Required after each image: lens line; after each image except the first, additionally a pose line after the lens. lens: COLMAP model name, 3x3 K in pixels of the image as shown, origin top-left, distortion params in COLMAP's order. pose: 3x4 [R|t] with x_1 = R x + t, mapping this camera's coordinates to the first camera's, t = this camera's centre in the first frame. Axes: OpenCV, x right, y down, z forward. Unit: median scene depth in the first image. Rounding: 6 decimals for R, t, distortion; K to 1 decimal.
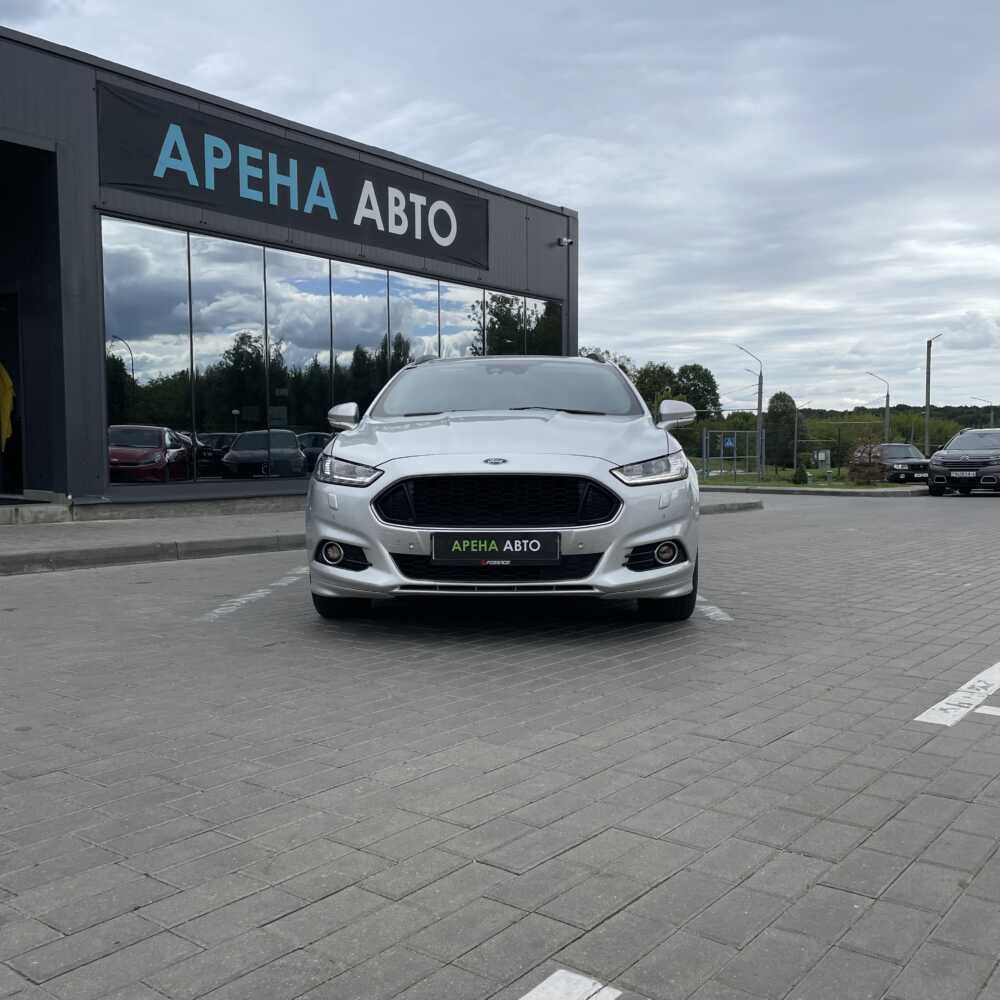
lens RADIAL K [[1017.9, 0, 509.4], [0, 1017.9, 494.1], [0, 0, 1]] dist [0.095855, -0.113337]
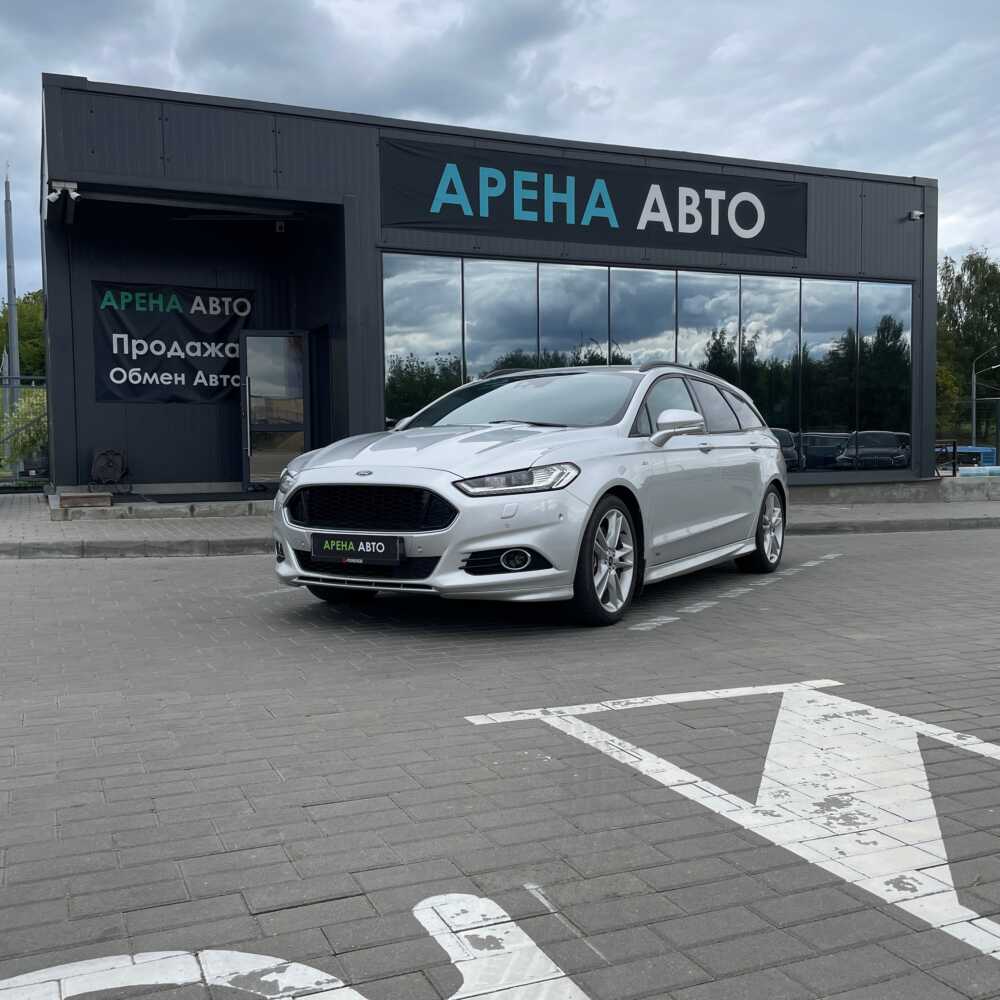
lens RADIAL K [[1051.7, 0, 495.6], [0, 1051.7, 498.4], [0, 0, 1]] dist [0.107442, -0.184809]
pose [[0.877921, 0.019478, -0.478410, 0.258374], [-0.015252, 0.999803, 0.012717, -0.007923], [0.478563, -0.003867, 0.878045, 0.007602]]
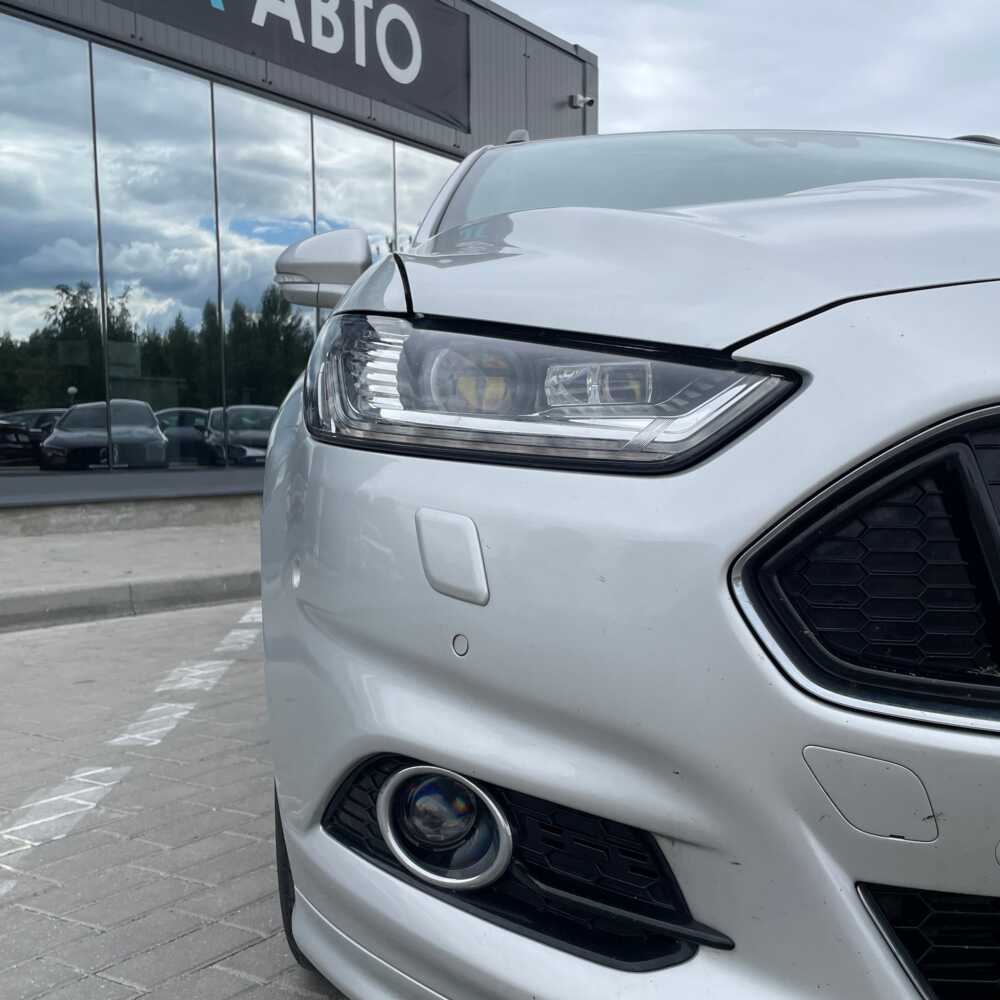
lens RADIAL K [[1227.7, 0, 540.4], [0, 1227.7, 577.1], [0, 0, 1]] dist [0.058339, -0.047008]
pose [[0.995002, -0.006837, 0.099617, -0.070054], [0.000272, 0.997835, 0.065769, -0.001134], [-0.099851, -0.065413, 0.992850, 0.307353]]
